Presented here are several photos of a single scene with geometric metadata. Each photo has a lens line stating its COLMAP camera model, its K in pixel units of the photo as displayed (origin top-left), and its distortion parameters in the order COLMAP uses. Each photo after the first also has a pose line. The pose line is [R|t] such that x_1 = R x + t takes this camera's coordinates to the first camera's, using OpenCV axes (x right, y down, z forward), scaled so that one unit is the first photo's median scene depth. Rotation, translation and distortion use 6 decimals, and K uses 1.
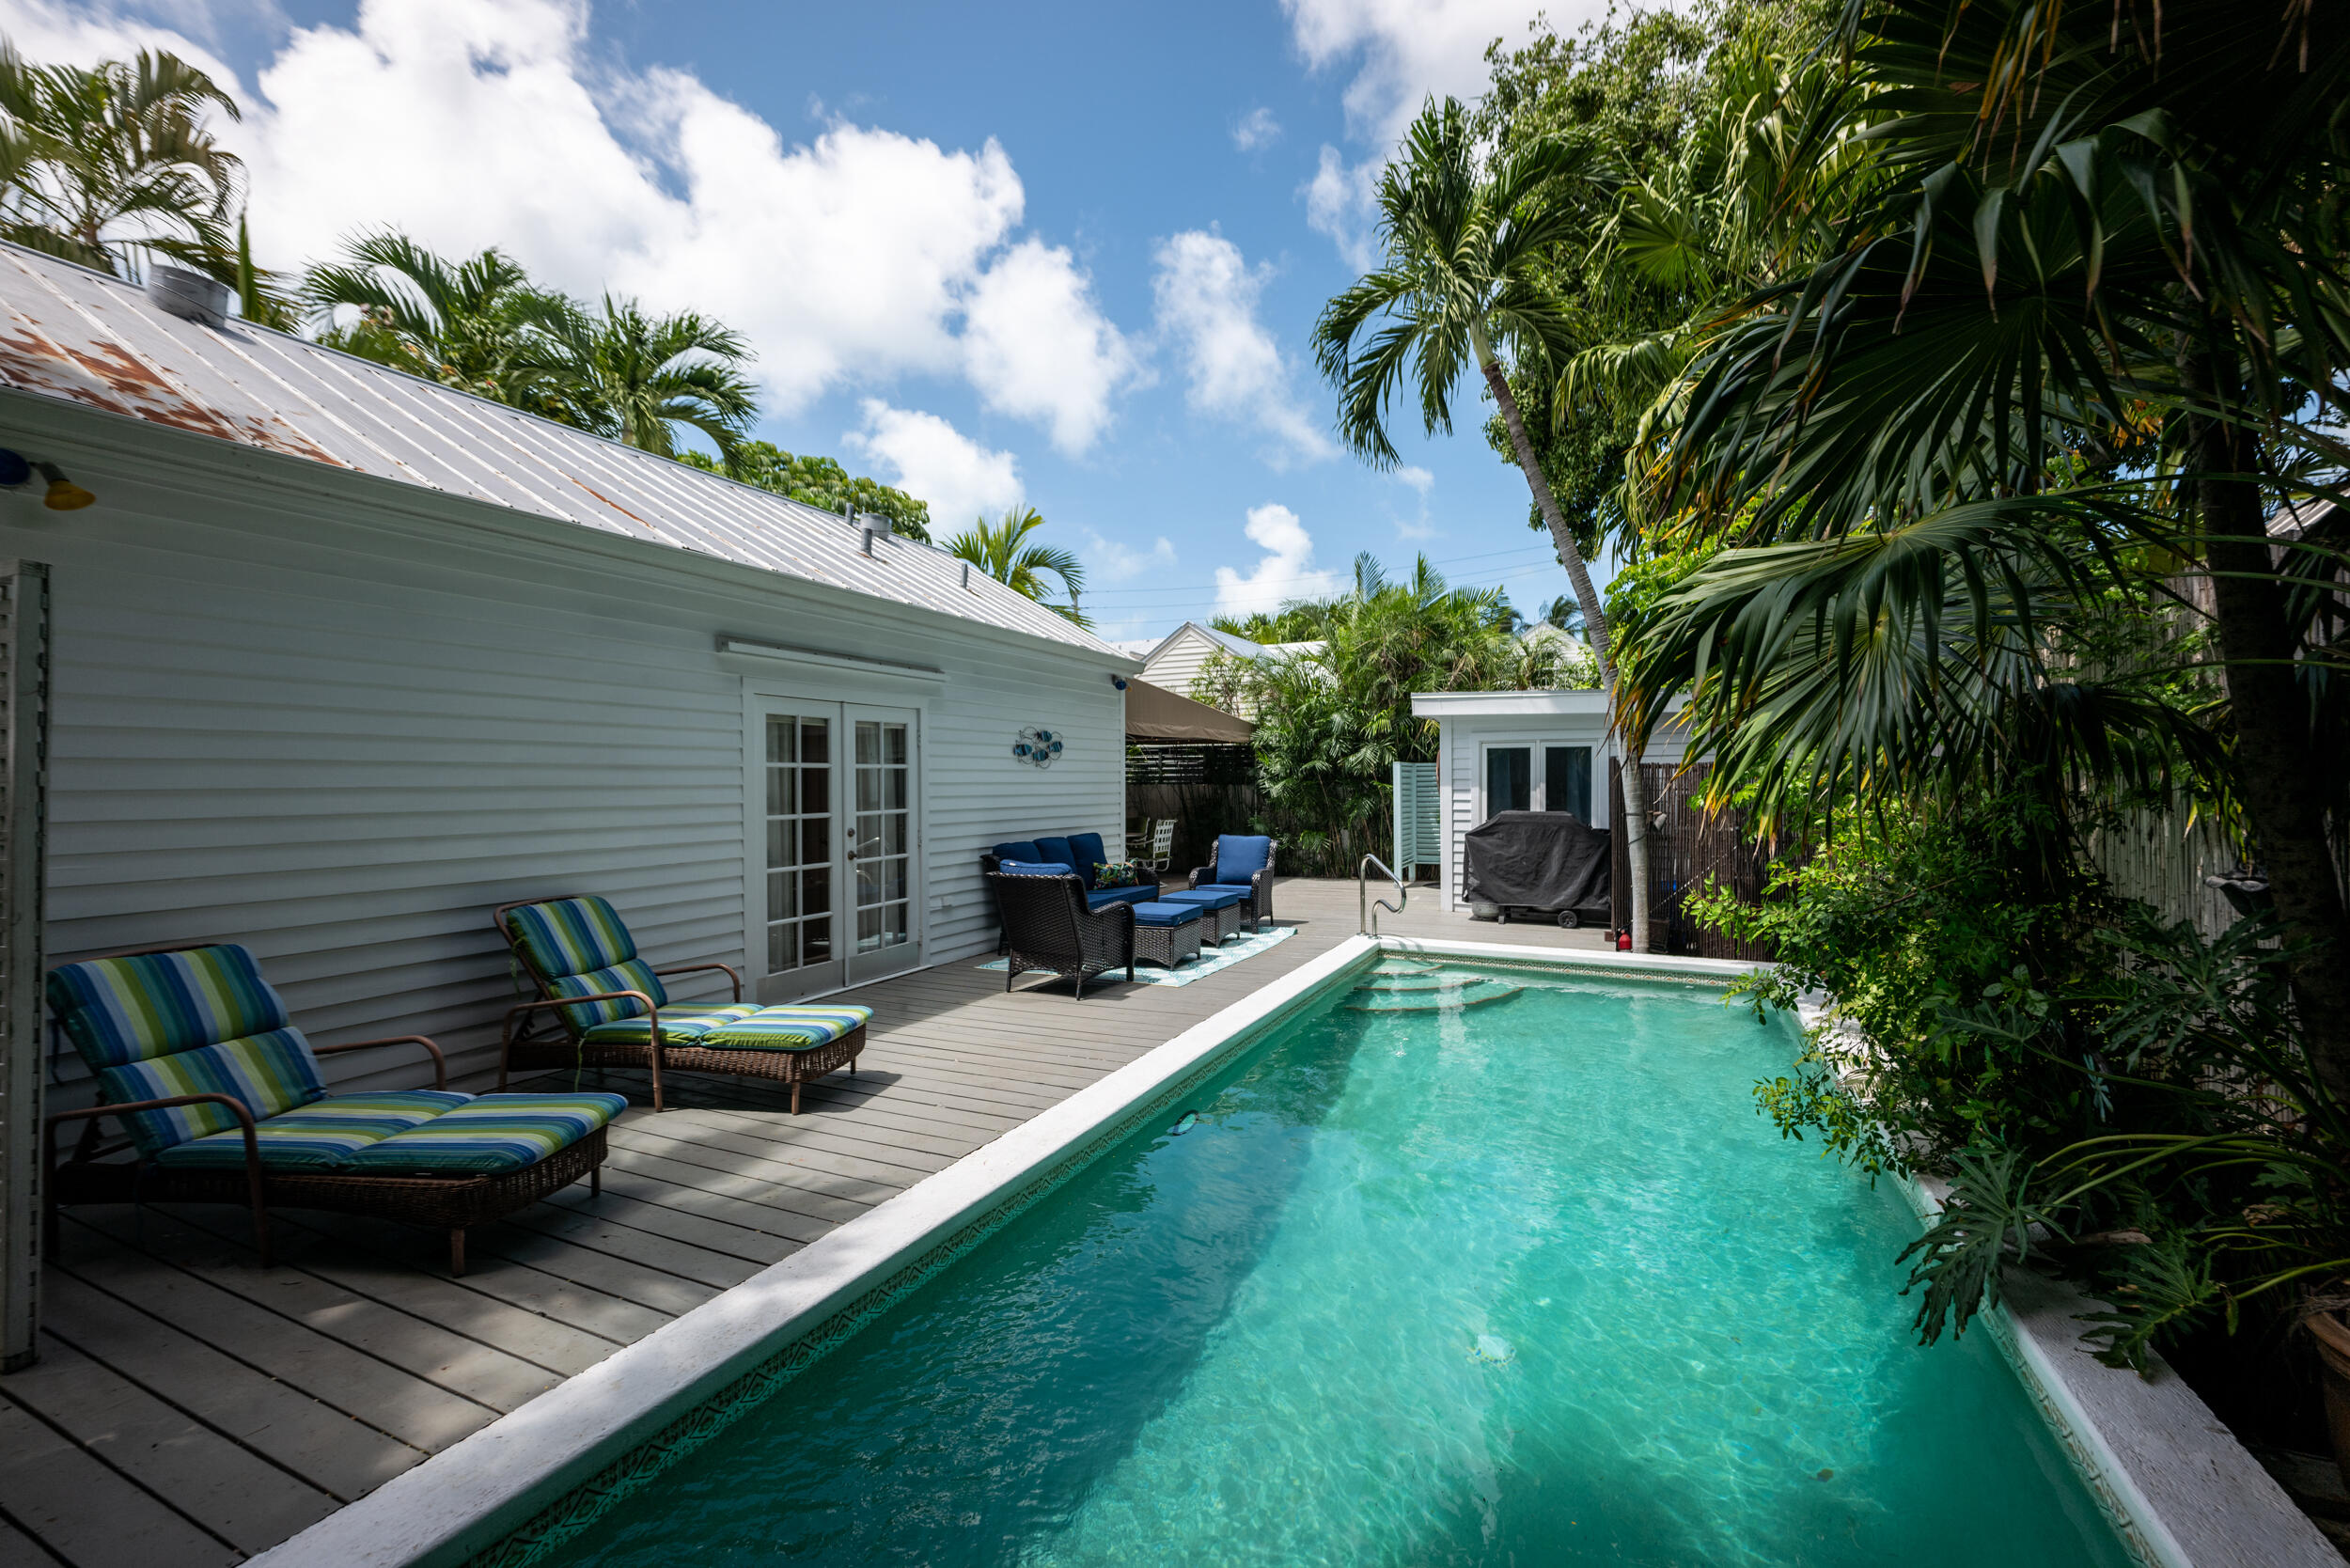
lens RADIAL K [[947.3, 0, 1189.7], [0, 947.3, 795.9], [0, 0, 1]] dist [-0.002824, 0.000195]
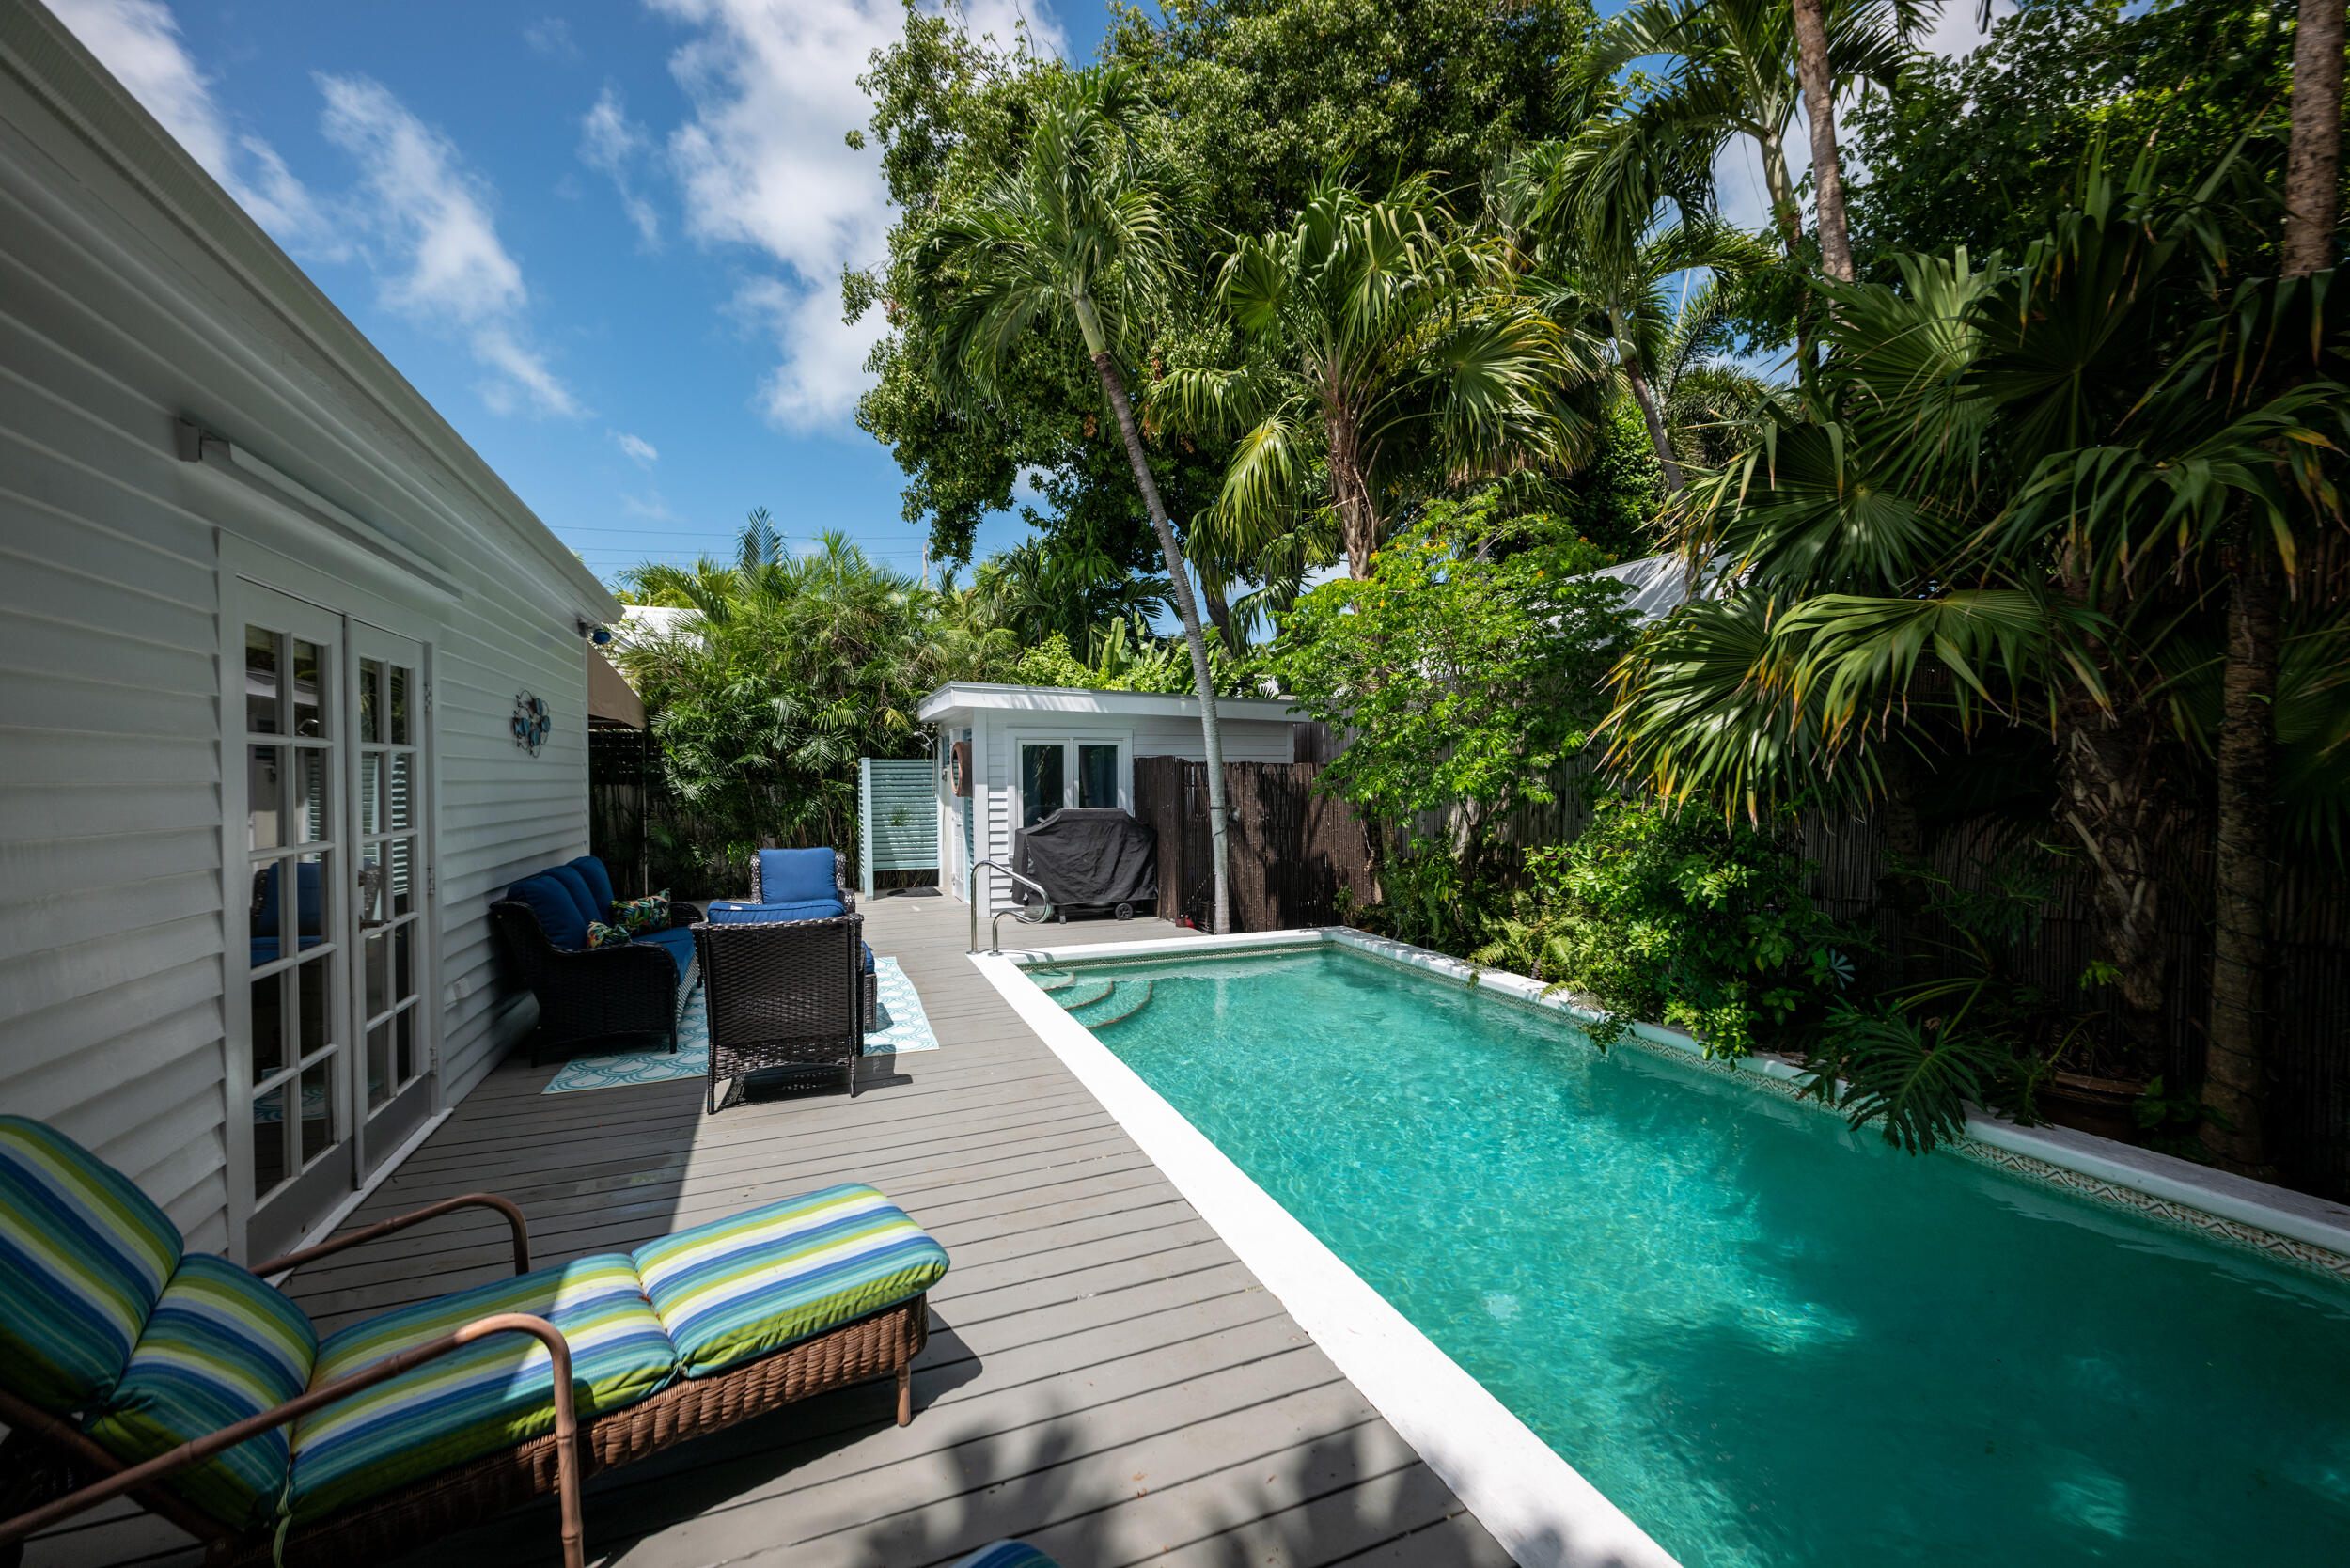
lens RADIAL K [[947.3, 0, 1189.7], [0, 947.3, 795.9], [0, 0, 1]] dist [-0.002824, 0.000195]
pose [[0.675384, -0.015003, 0.737314, -0.304030], [0.015200, 0.999864, 0.006422, -0.001502], [-0.737310, 0.006869, 0.675520, 0.239658]]
